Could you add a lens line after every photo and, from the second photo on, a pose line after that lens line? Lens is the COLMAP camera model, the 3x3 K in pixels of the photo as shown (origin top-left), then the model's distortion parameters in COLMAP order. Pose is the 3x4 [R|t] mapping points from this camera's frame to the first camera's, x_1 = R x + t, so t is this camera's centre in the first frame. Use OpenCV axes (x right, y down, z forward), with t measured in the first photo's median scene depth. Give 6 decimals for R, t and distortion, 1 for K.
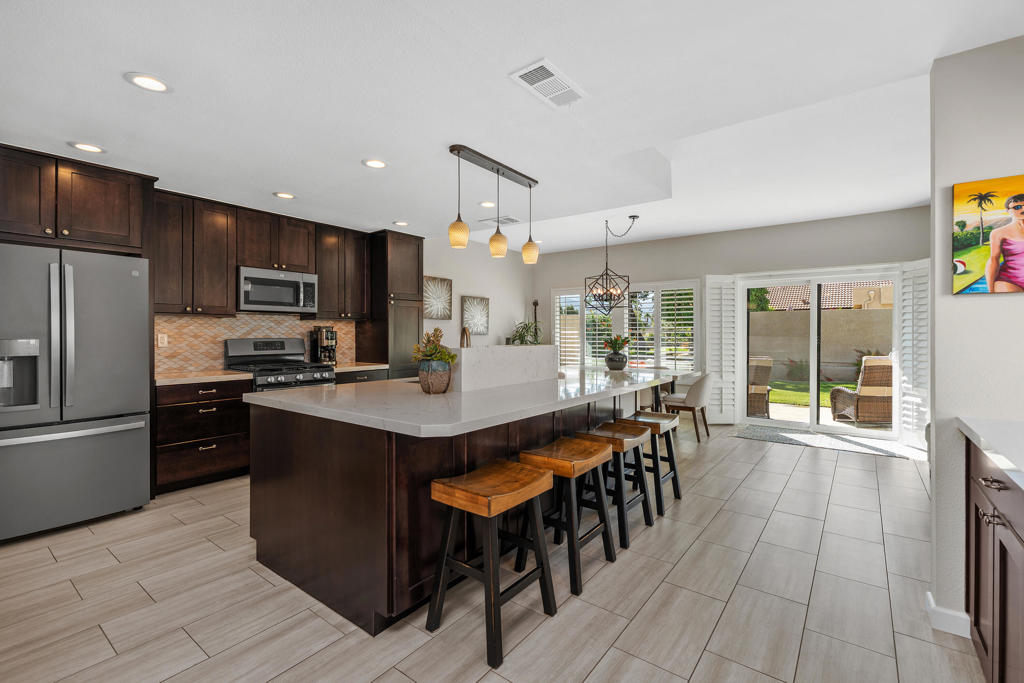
lens RADIAL K [[466.9, 0, 506.2], [0, 466.9, 337.3], [0, 0, 1]] dist [-0.003664, 0.002370]
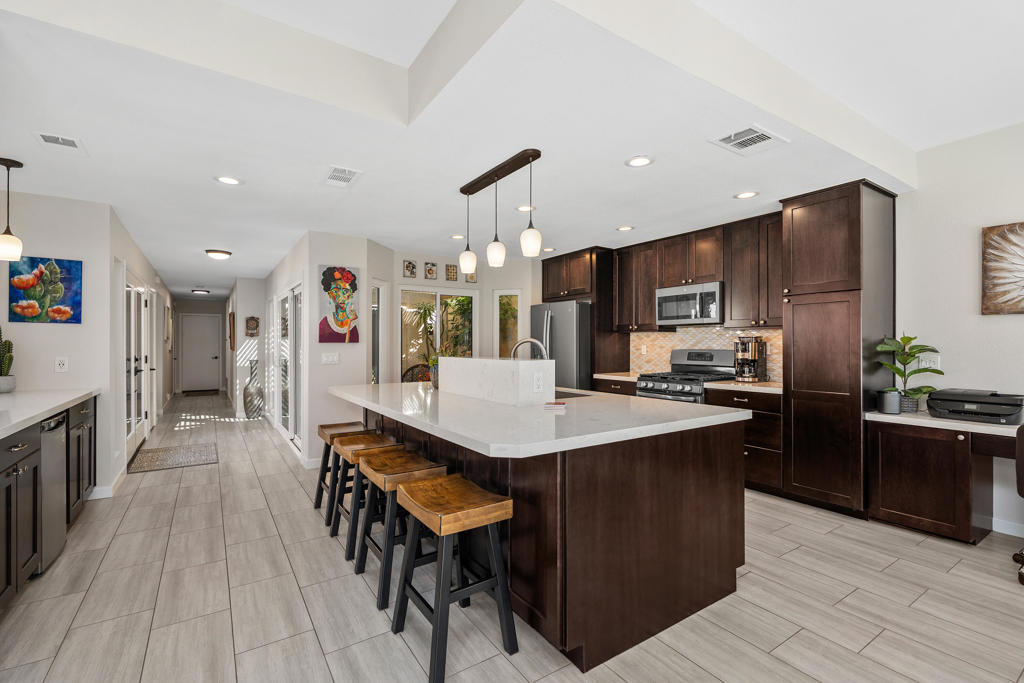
lens RADIAL K [[466.9, 0, 515.0], [0, 466.9, 341.9], [0, 0, 1]] dist [-0.003664, 0.002370]
pose [[-0.324086, -0.005585, -0.946011, 0.445808], [-0.008516, 0.999959, -0.002986, -0.006237], [0.945989, 0.007088, -0.324121, 0.682065]]
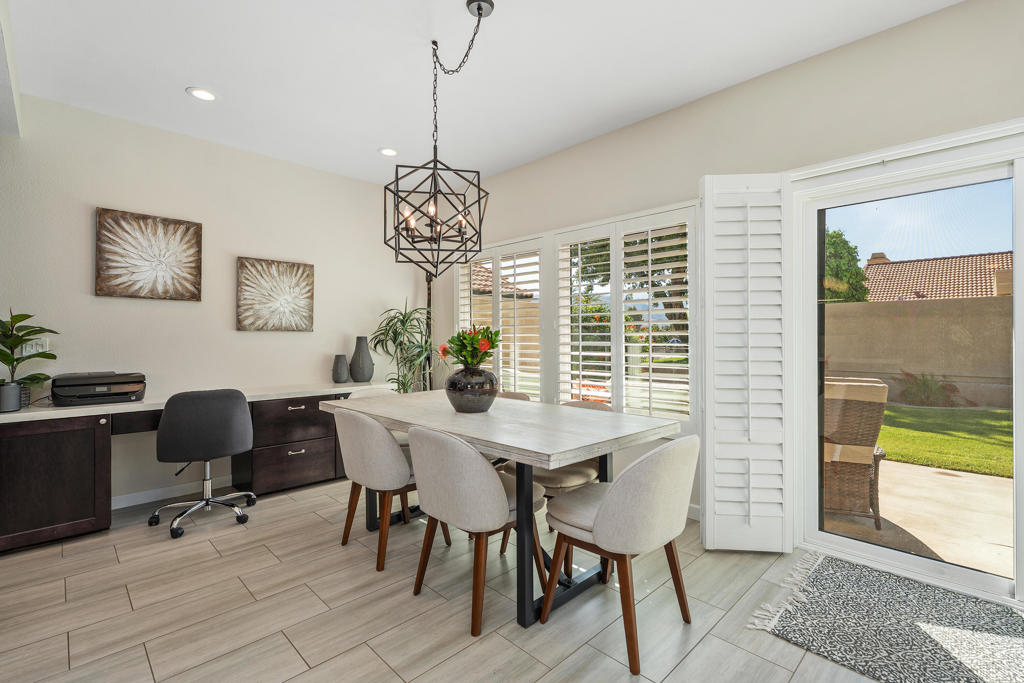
lens RADIAL K [[466.9, 0, 514.8], [0, 466.9, 335.7], [0, 0, 1]] dist [-0.003664, 0.002370]
pose [[0.991021, -0.004220, -0.133640, 0.311842], [0.002408, 0.999903, -0.013717, 0.008993], [0.133685, 0.013272, 0.990935, 0.566926]]
